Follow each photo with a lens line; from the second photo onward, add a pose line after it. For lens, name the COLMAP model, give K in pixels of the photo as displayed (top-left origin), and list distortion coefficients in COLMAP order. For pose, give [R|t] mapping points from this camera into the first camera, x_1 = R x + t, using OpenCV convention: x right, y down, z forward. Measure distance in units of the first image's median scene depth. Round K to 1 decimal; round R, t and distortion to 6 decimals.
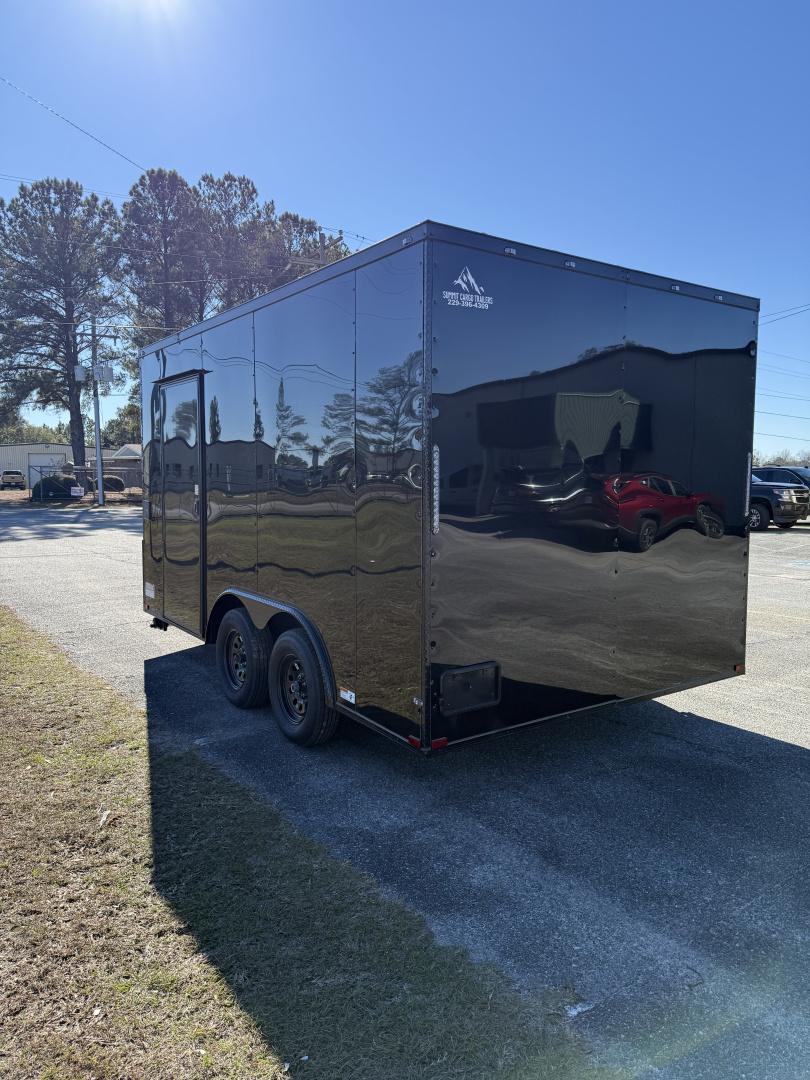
lens RADIAL K [[768.6, 0, 407.9], [0, 768.6, 516.9], [0, 0, 1]] dist [0.000696, -0.000356]
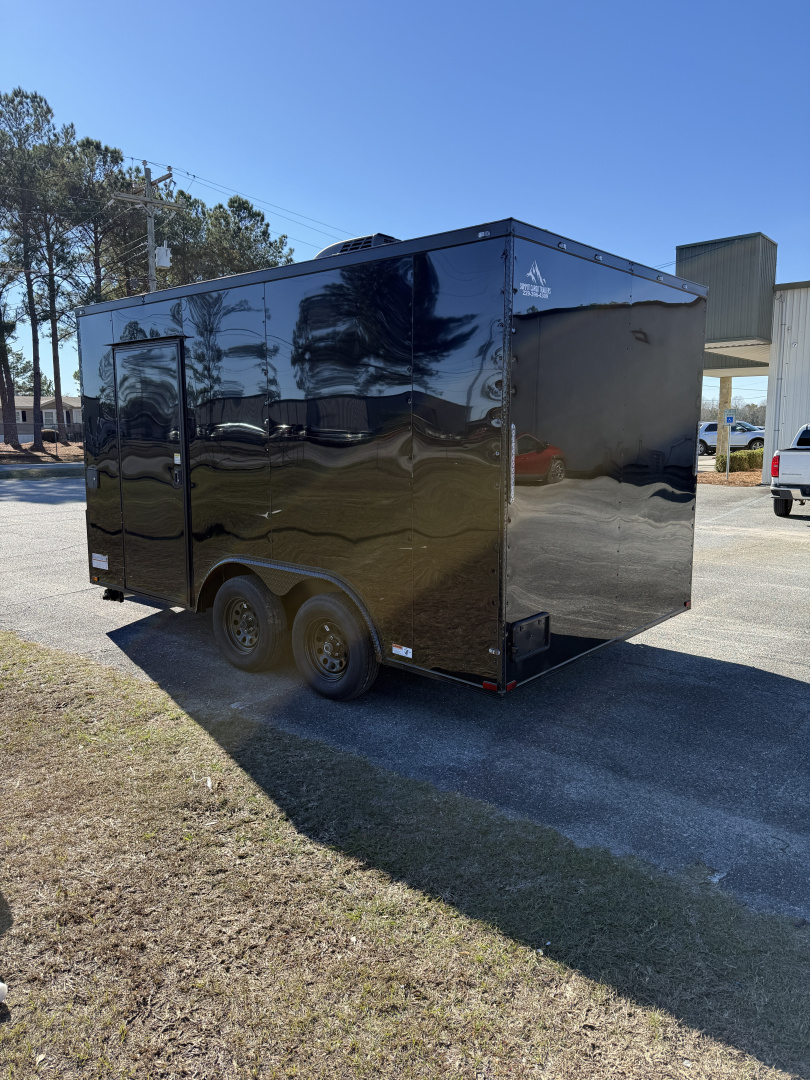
lens RADIAL K [[759.0, 0, 403.3], [0, 759.0, 533.8], [0, 0, 1]] dist [0.041481, -0.056621]
pose [[0.972073, -0.039985, 0.231246, -0.285844], [0.019858, 0.995859, 0.088720, -0.027448], [-0.233836, -0.081650, 0.968842, -0.034068]]
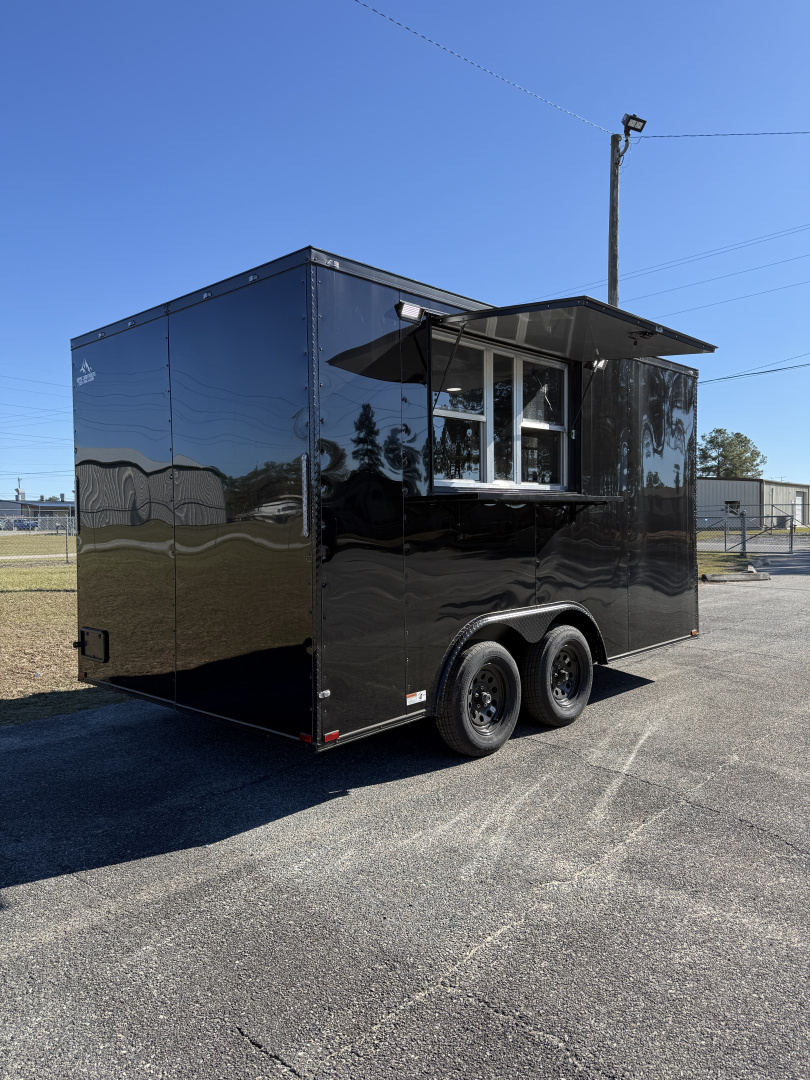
lens RADIAL K [[759.5, 0, 403.2], [0, 759.5, 536.3], [0, 0, 1]] dist [0.034950, -0.046371]
pose [[0.200159, 0.014577, -0.979655, 1.264601], [-0.043354, 0.999042, 0.006008, -0.010590], [0.978804, 0.041269, 0.200599, 1.008376]]
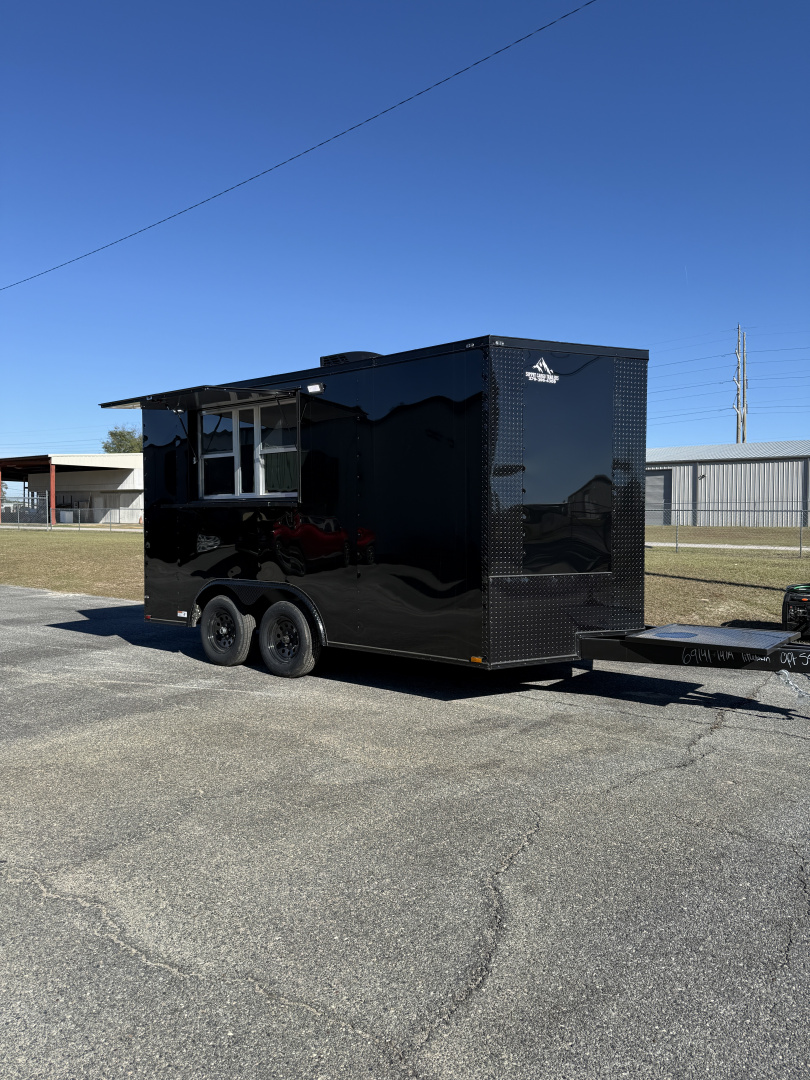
lens RADIAL K [[759.0, 0, 403.3], [0, 759.0, 533.8], [0, 0, 1]] dist [0.041481, -0.056621]
pose [[-0.959213, -0.001121, -0.282682, 0.396653], [-0.022418, 0.997144, 0.072116, -0.123458], [0.281794, 0.075512, -0.956499, 2.940346]]
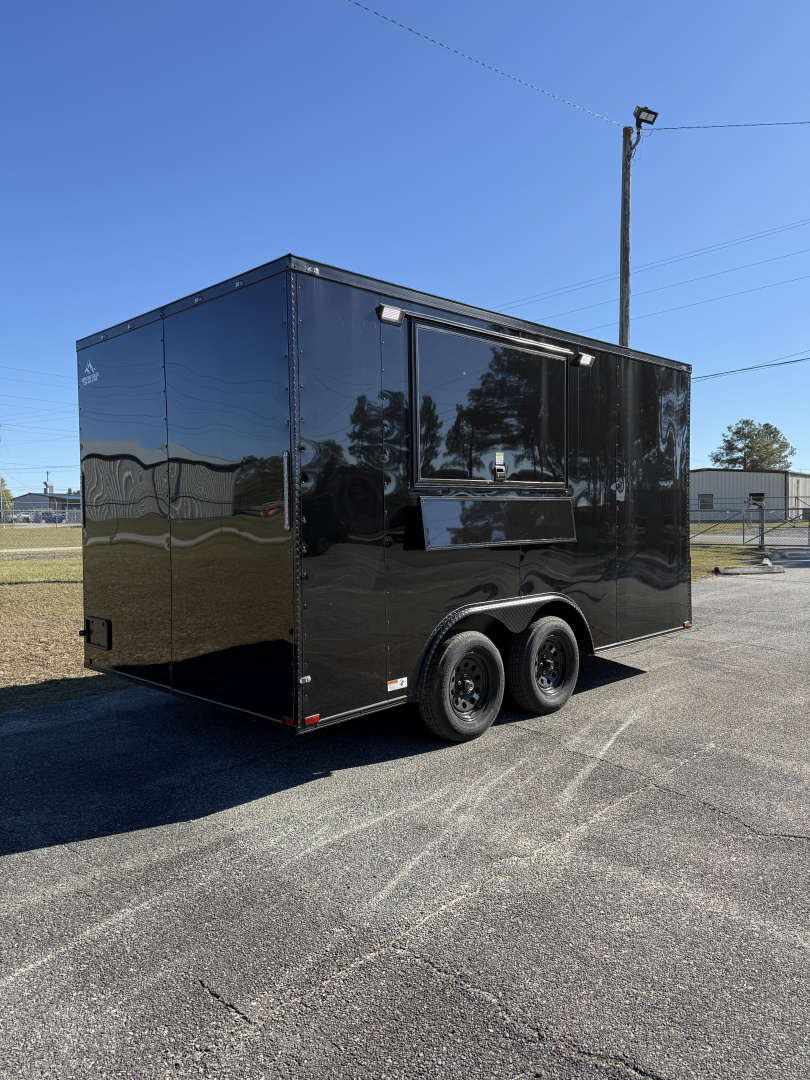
lens RADIAL K [[759.0, 0, 403.3], [0, 759.0, 533.8], [0, 0, 1]] dist [0.041481, -0.056621]
pose [[0.169754, 0.021042, -0.985262, 1.312198], [-0.043162, 0.998971, 0.013898, -0.014233], [0.984541, 0.040166, 0.170488, 1.051340]]
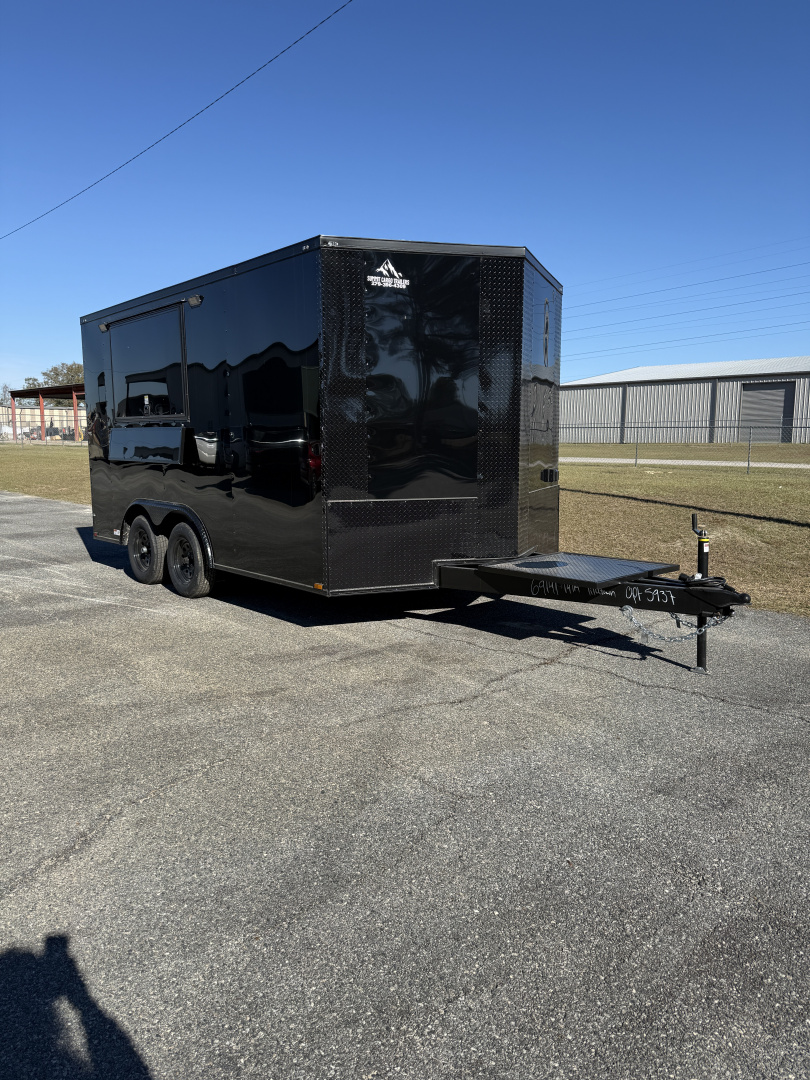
lens RADIAL K [[751.2, 0, 409.1], [0, 751.2, 546.0], [0, 0, 1]] dist [0.129449, -0.273784]
pose [[-0.990869, 0.013908, -0.134105, -0.033080], [-0.012765, 0.980520, 0.196005, -0.130410], [0.134219, 0.195927, -0.971390, 2.973390]]
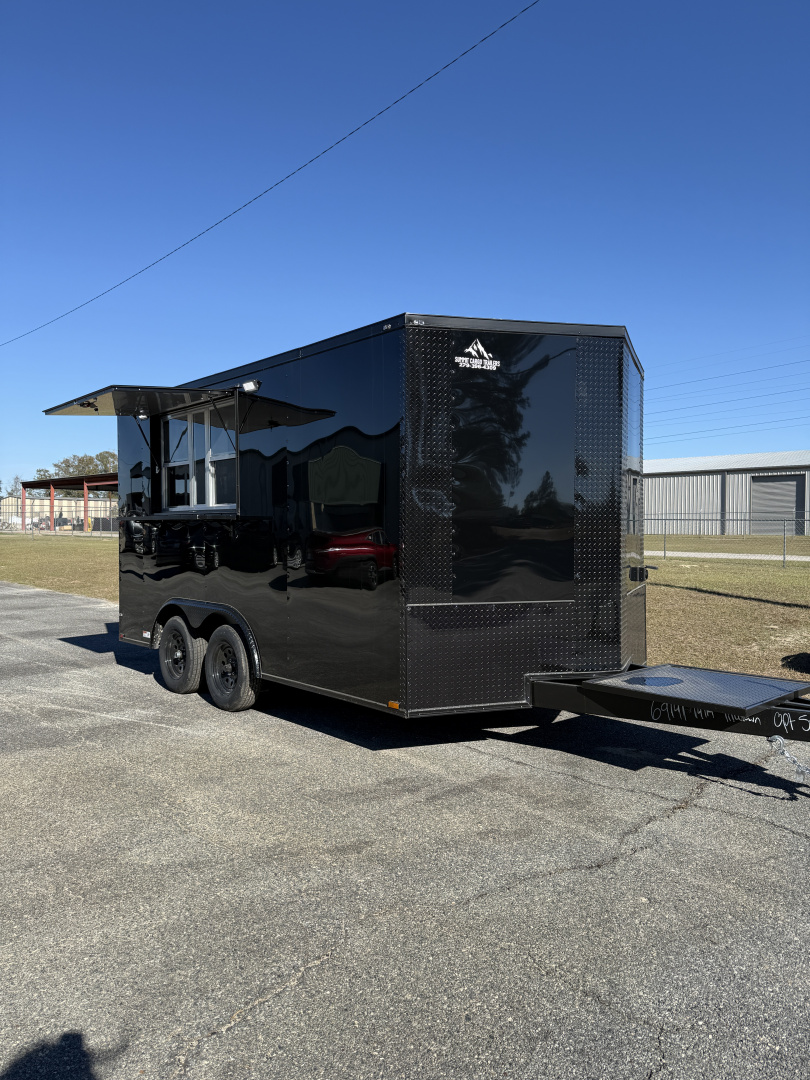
lens RADIAL K [[758.9, 0, 405.0], [0, 758.9, 540.0], [0, 0, 1]] dist [0.042409, -0.060764]
pose [[-0.991906, -0.005277, -0.126868, 0.062304], [-0.014474, 0.997322, 0.071683, -0.128673], [0.126150, 0.072939, -0.989326, 2.813127]]
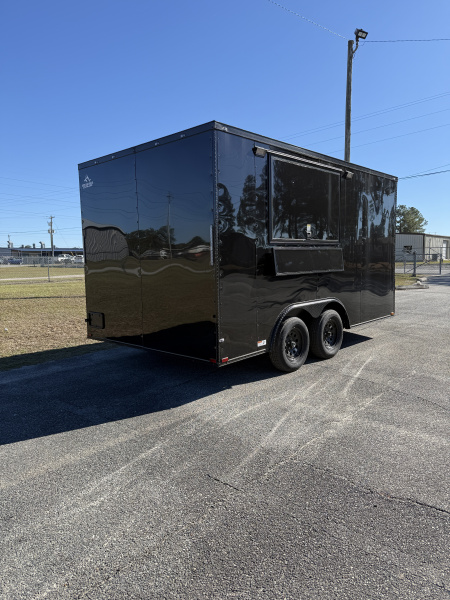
lens RADIAL K [[421.6, 0, 225.0], [0, 421.6, 300.0], [0, 0, 1]] dist [0.042409, -0.060764]
pose [[0.204237, 0.090097, -0.974767, 1.368389], [-0.037484, 0.995745, 0.084182, -0.003680], [0.978203, 0.019345, 0.206745, 0.907794]]
